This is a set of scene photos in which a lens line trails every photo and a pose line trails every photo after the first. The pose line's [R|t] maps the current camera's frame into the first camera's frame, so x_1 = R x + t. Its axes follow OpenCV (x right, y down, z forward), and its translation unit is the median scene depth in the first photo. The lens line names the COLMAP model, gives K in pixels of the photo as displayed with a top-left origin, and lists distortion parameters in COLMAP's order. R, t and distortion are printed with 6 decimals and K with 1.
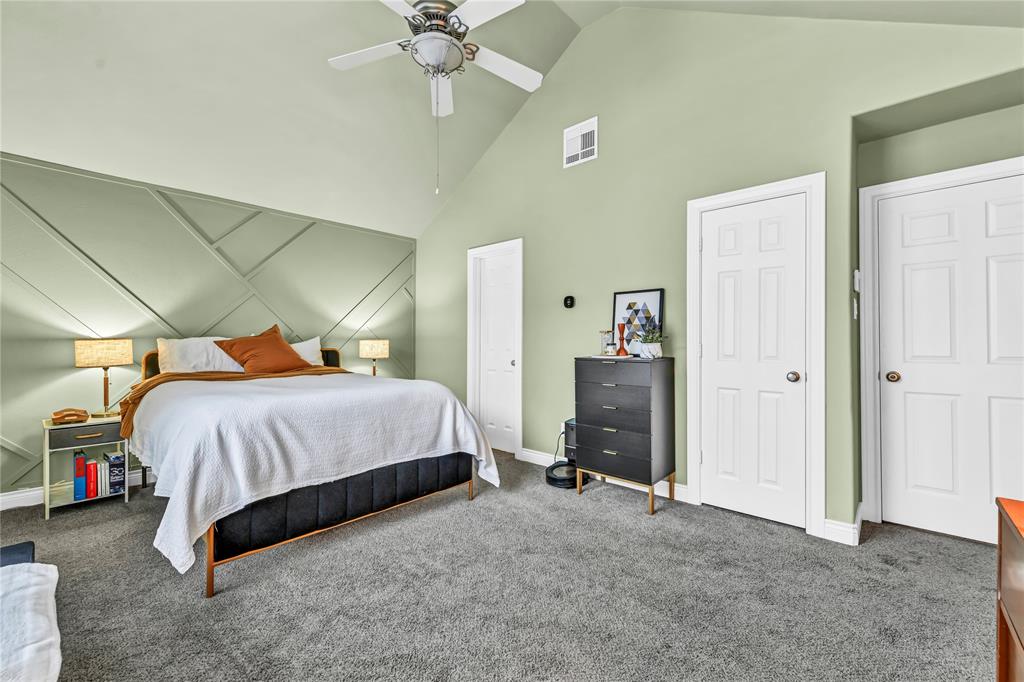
lens RADIAL K [[415.3, 0, 520.3], [0, 415.3, 335.1], [0, 0, 1]] dist [-0.001416, -0.000748]
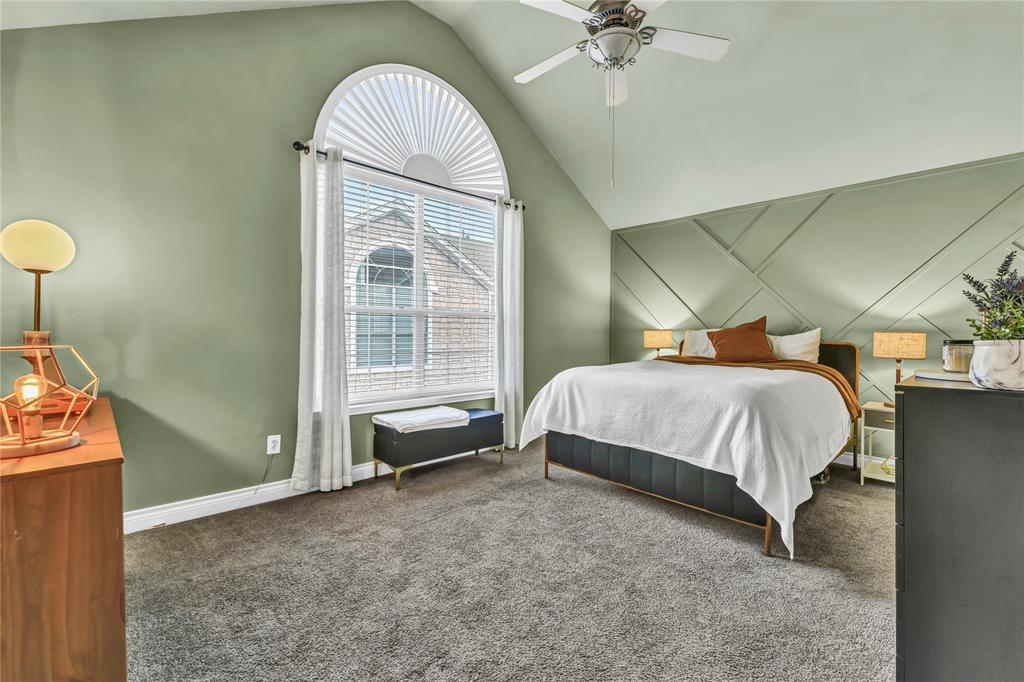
lens RADIAL K [[437.9, 0, 527.4], [0, 437.9, 333.4], [0, 0, 1]] dist [0.013126, -0.000381]
pose [[-0.063428, 0.005578, -0.997971, 0.724526], [0.003622, 0.999979, 0.005359, 0.011934], [0.997980, -0.003275, -0.063446, 0.703061]]
